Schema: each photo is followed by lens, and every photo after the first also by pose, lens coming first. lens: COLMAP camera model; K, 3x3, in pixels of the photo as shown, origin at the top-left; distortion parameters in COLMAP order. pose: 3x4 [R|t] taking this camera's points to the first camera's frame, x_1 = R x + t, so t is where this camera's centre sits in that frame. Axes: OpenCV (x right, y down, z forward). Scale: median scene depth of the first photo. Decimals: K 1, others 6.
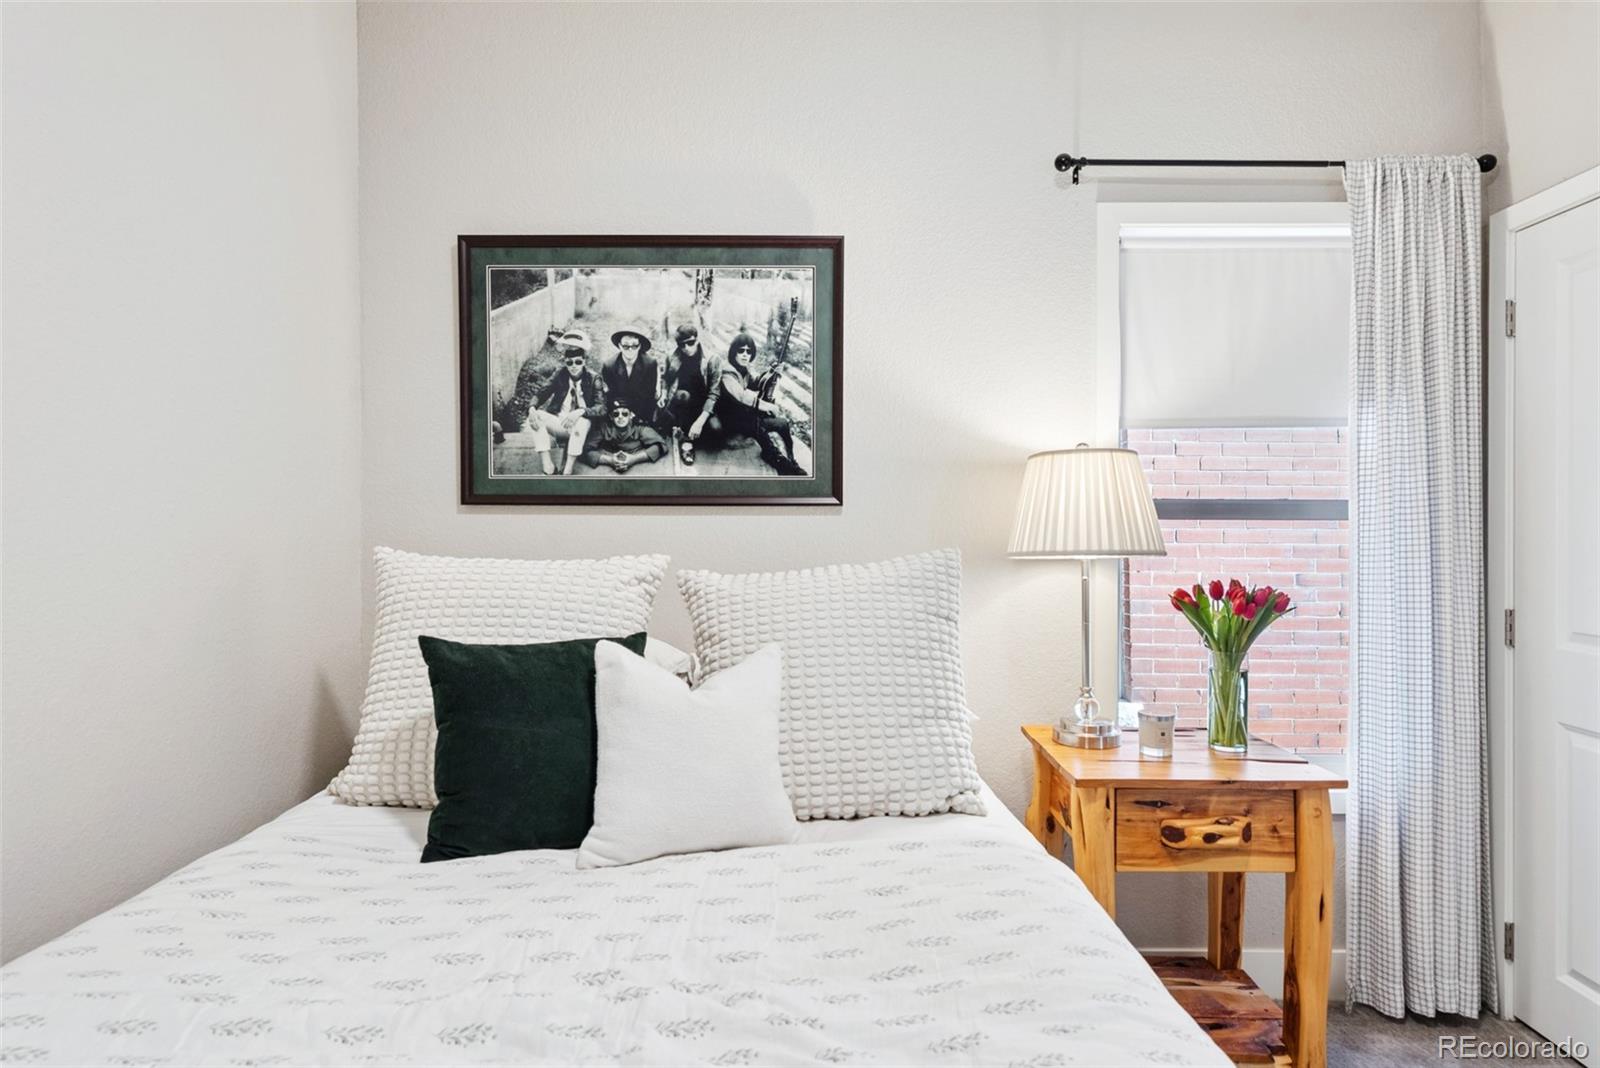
lens RADIAL K [[908.9, 0, 800.0], [0, 908.9, 534.0], [0, 0, 1]] dist [0.001220, 0.000712]
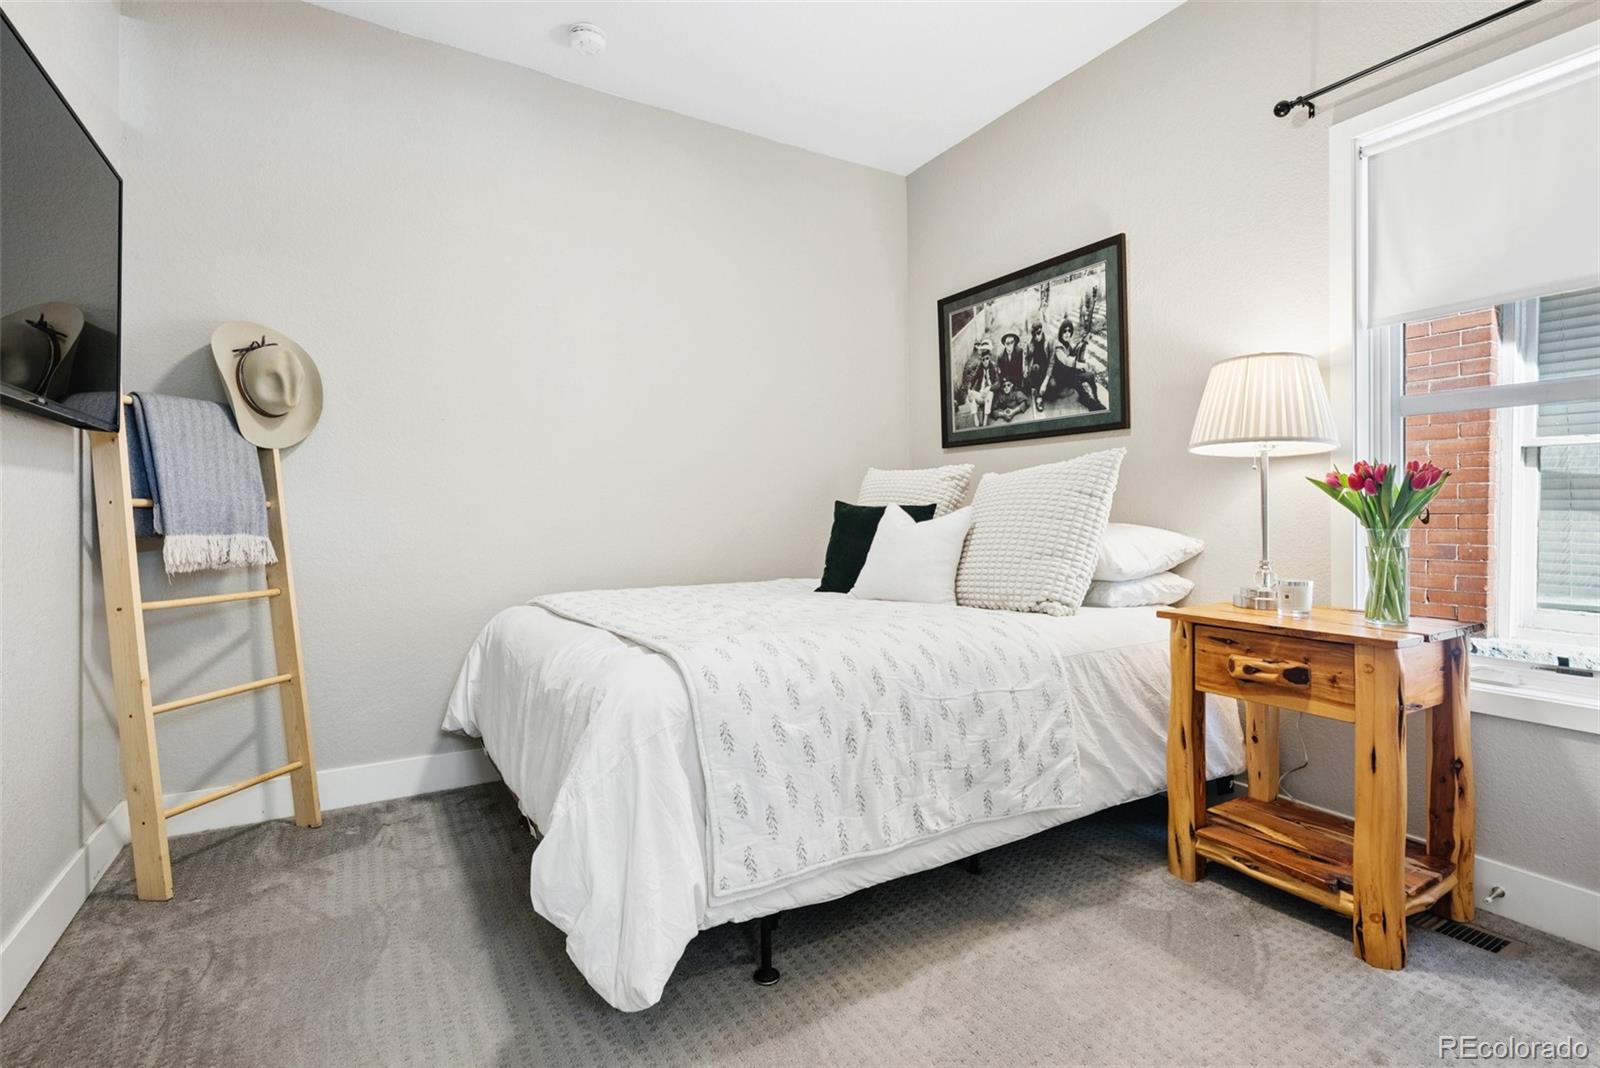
lens RADIAL K [[750.3, 0, 800.0], [0, 750.3, 534.0], [0, 0, 1]] dist [0.000849, 0.000270]
pose [[0.507849, 0.022645, -0.861149, 0.786245], [-0.003159, 0.999697, 0.024425, 0.104158], [0.861441, -0.009684, 0.507766, -0.010378]]
